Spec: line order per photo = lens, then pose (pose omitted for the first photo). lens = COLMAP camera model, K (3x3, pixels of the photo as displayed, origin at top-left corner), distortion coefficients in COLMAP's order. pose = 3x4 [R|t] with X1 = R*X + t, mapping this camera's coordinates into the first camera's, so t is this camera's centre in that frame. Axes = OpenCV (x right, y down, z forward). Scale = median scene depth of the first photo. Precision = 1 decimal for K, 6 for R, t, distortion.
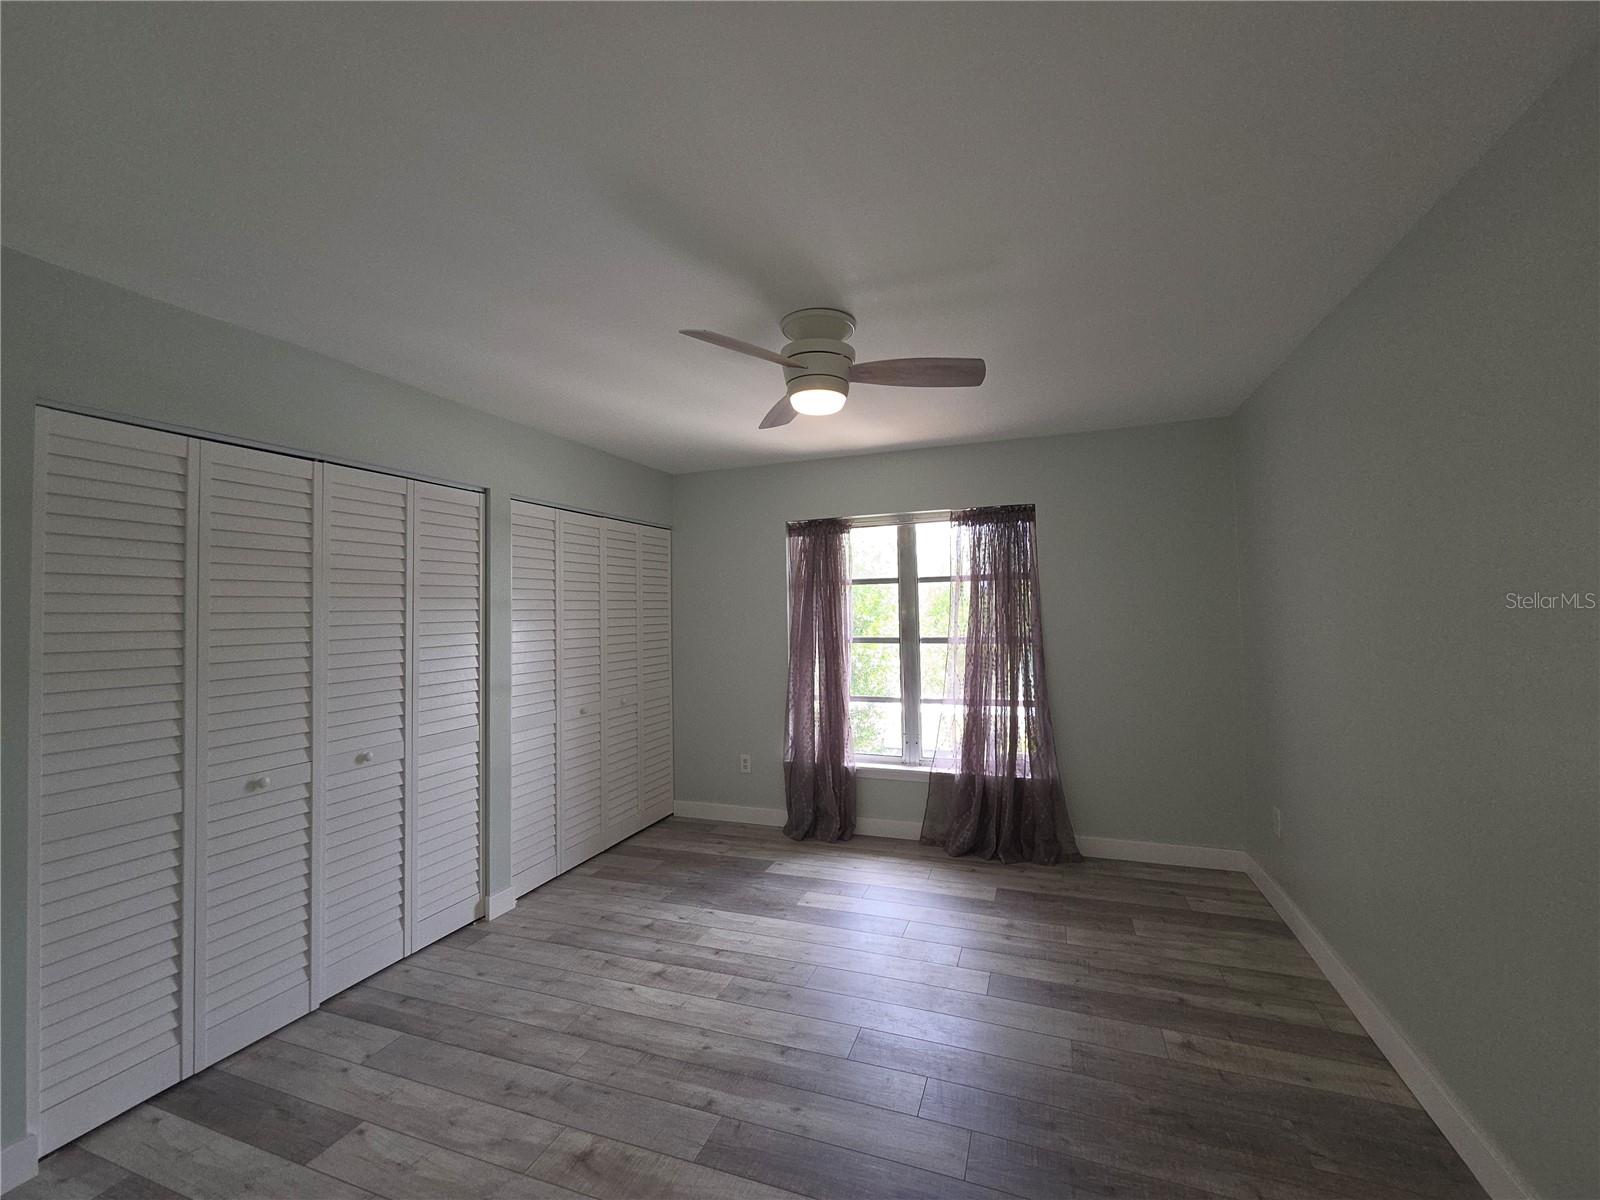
lens RADIAL K [[651.3, 0, 804.0], [0, 651.3, 602.2], [0, 0, 1]] dist [-0.003176, 0.000584]
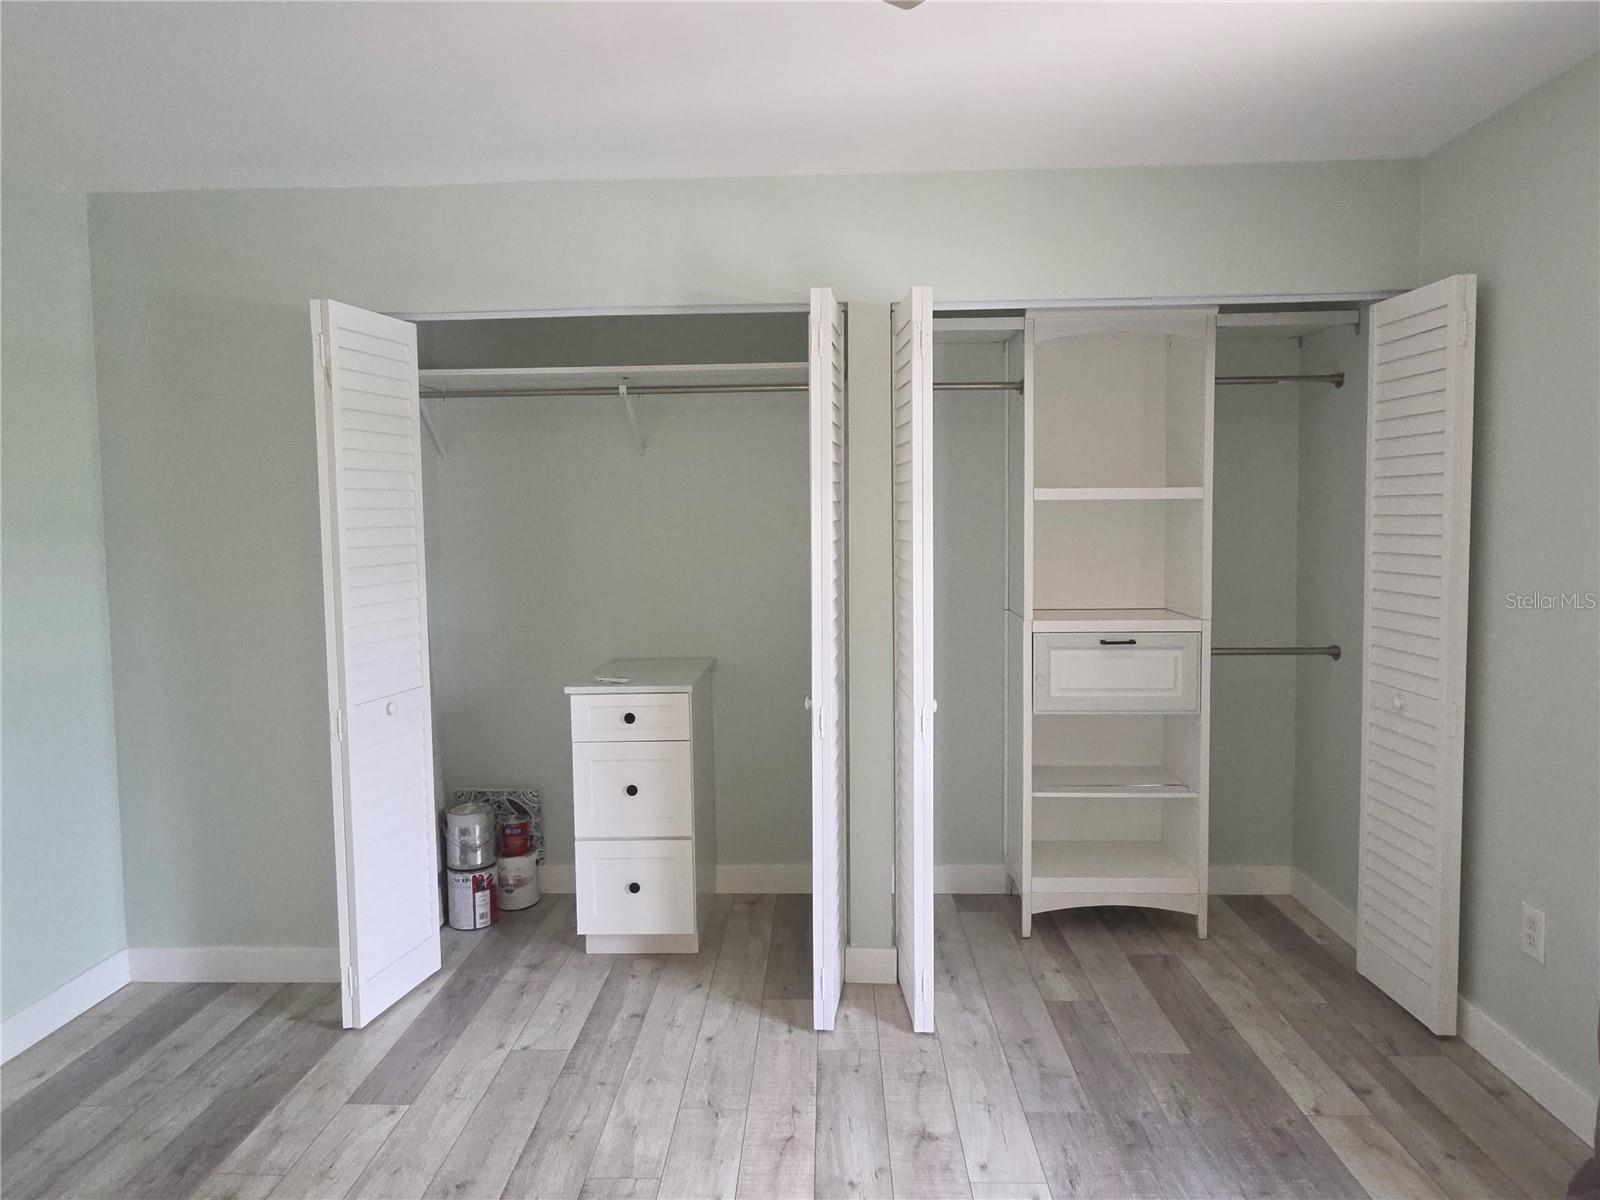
lens RADIAL K [[962.3, 0, 801.6], [0, 962.3, 600.4], [0, 0, 1]] dist [0.002983, 0.000750]
pose [[0.322818, 0.086035, -0.942542, 0.364611], [0.019705, 0.995033, 0.097576, 0.010280], [0.946256, -0.050072, 0.319519, 0.636695]]
